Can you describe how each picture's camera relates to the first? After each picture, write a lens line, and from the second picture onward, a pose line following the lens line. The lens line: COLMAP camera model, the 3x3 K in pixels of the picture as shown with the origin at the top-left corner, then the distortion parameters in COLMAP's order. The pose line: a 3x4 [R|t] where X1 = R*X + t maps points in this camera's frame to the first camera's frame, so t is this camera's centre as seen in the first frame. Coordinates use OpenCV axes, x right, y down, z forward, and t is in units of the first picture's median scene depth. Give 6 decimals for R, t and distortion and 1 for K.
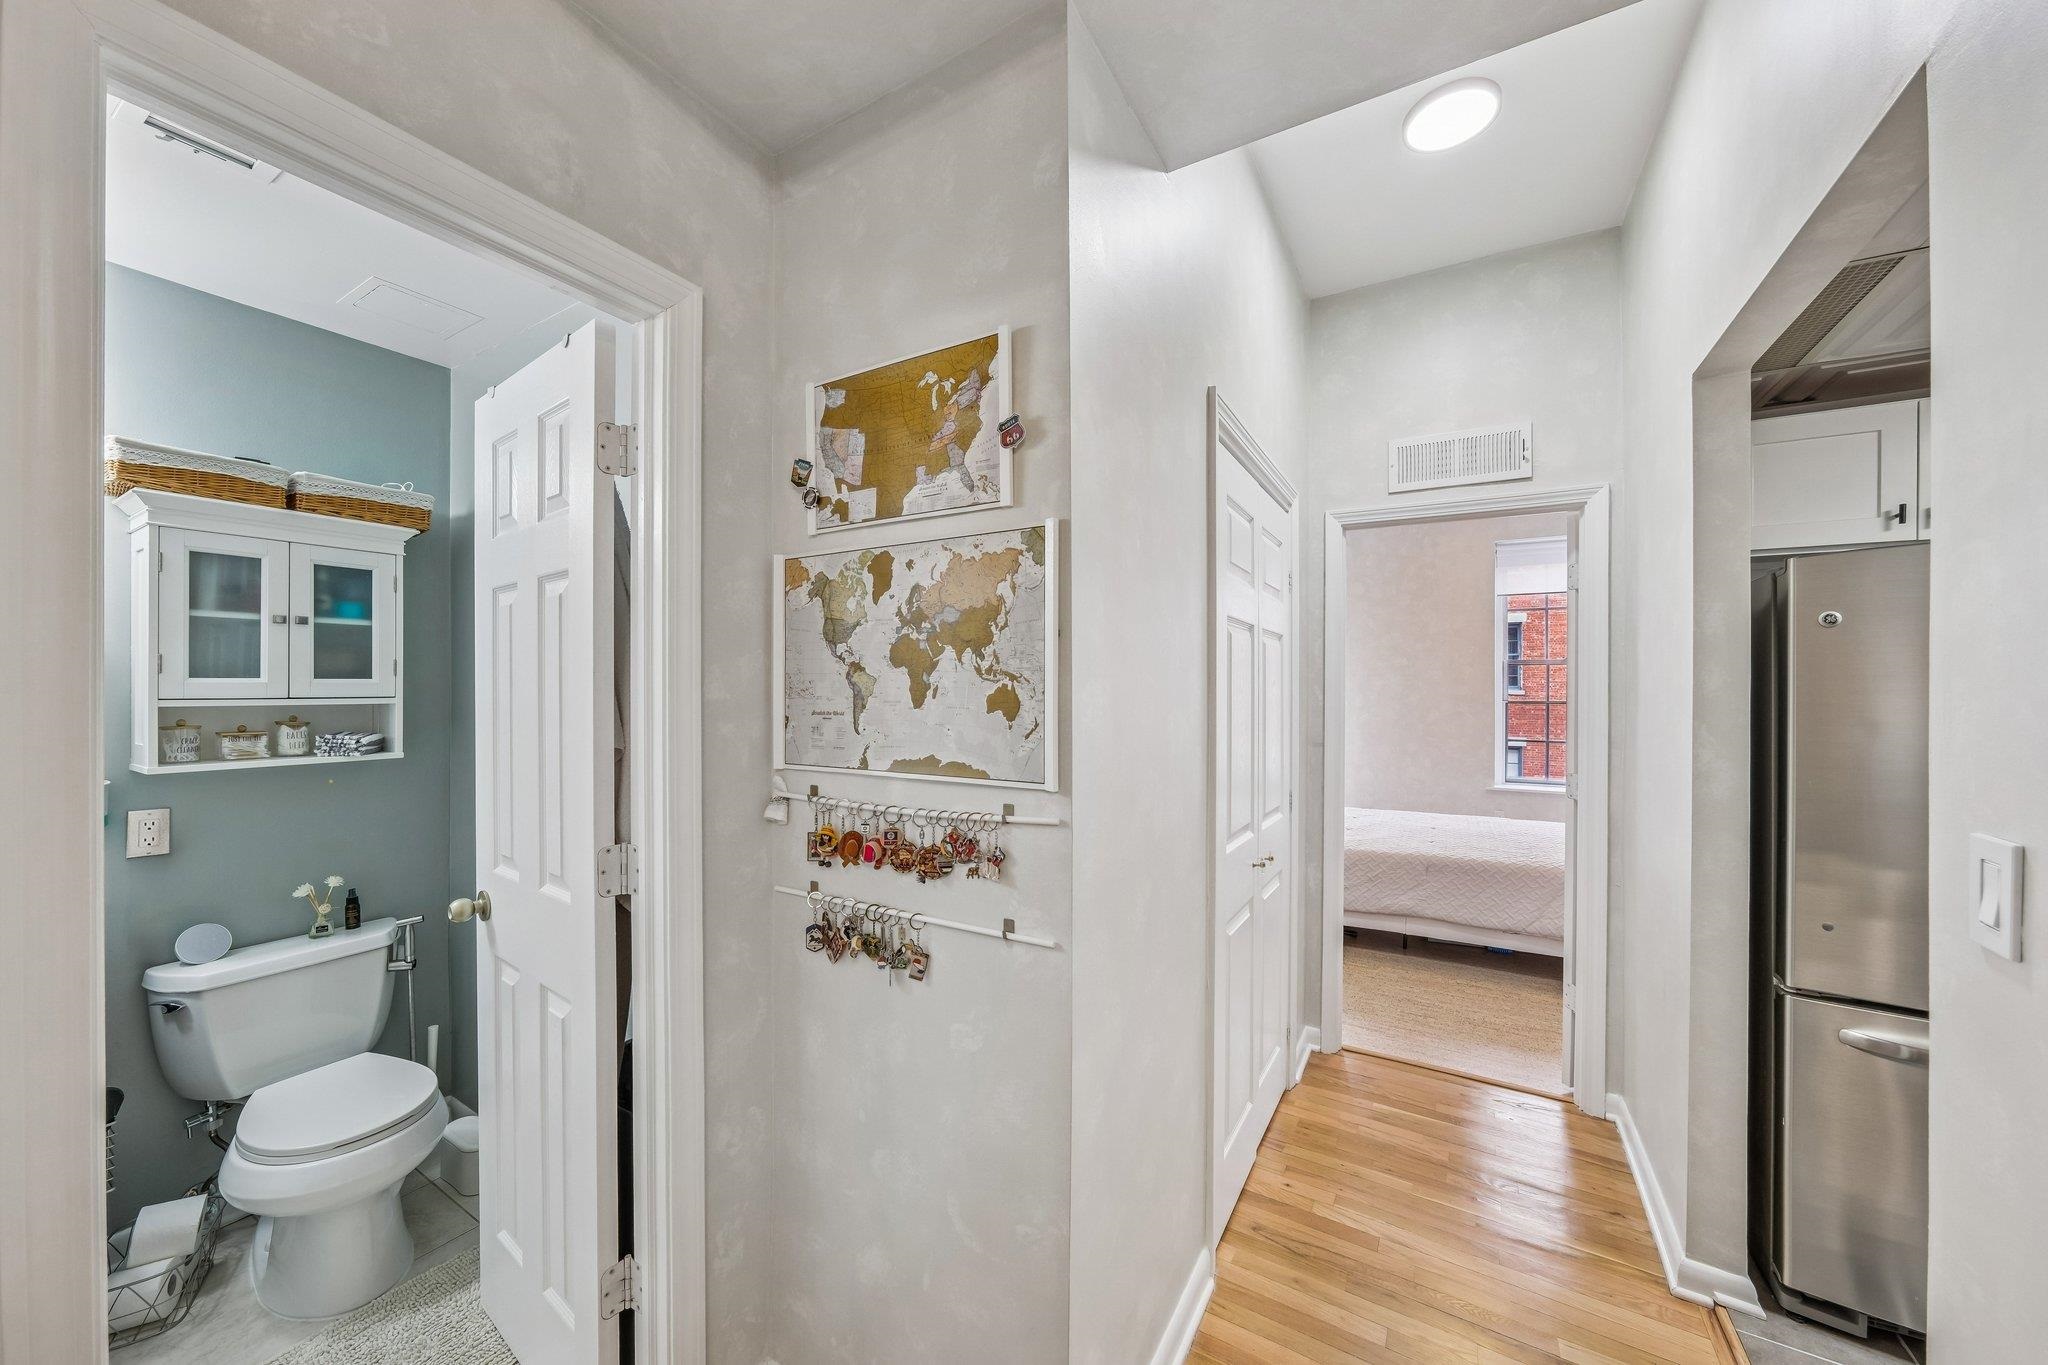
lens RADIAL K [[749.9, 0, 1021.2], [0, 749.9, 691.2], [0, 0, 1]] dist [-0.001283, 0.000499]
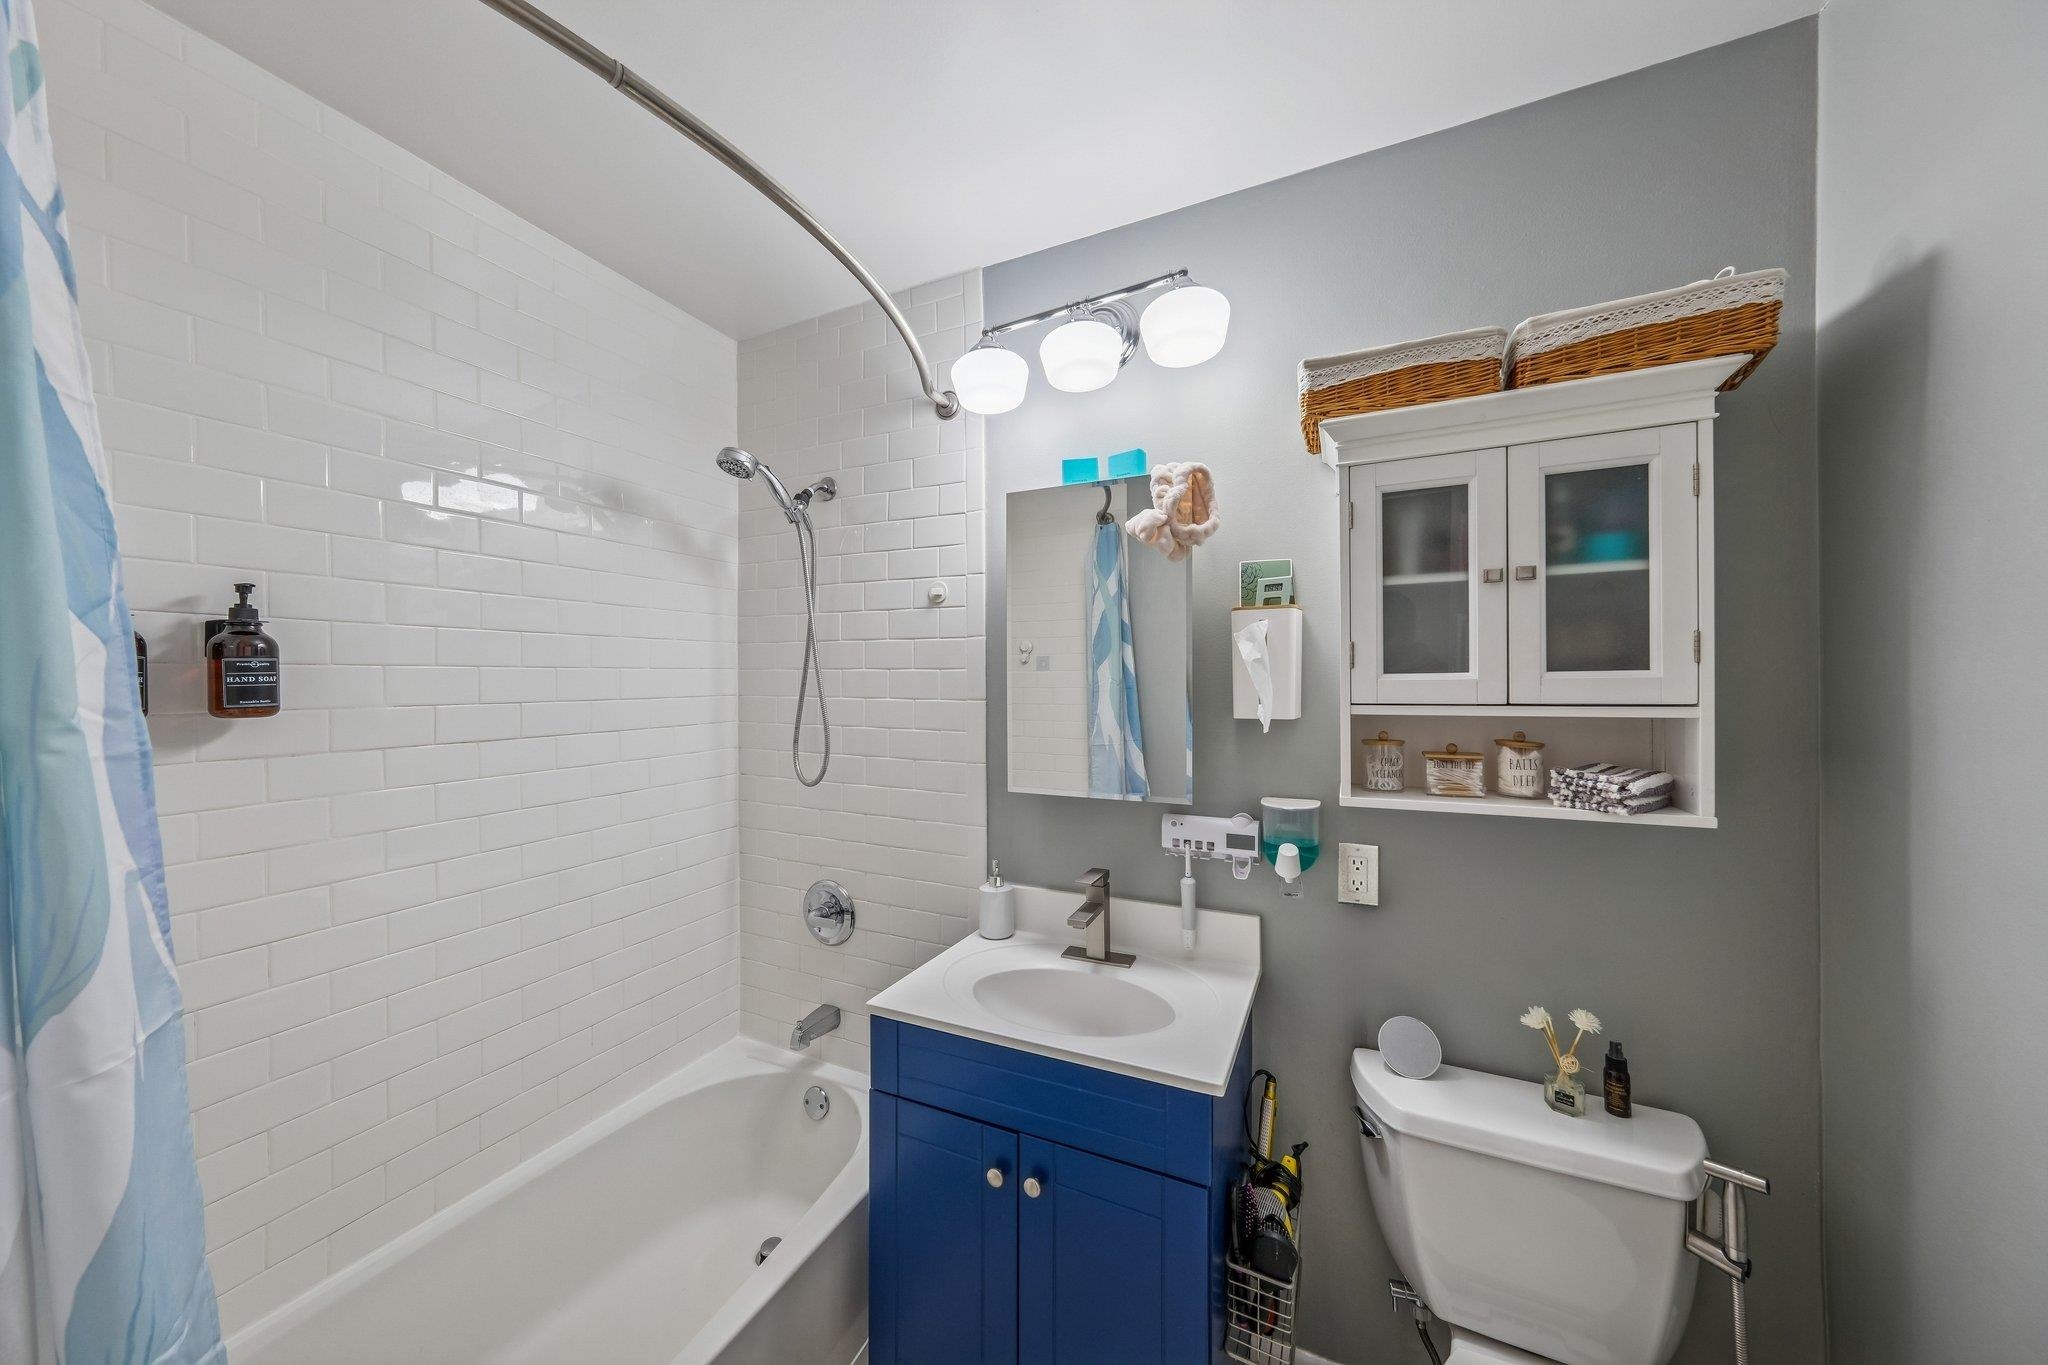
lens RADIAL K [[682.3, 0, 1023.9], [0, 682.3, 686.3], [0, 0, 1]] dist [-0.000190, 0.000244]
pose [[0.108839, -0.005281, -0.994045, -0.454005], [0.001882, 0.999985, -0.005106, -0.003245], [0.994058, -0.001316, 0.108847, 0.529876]]
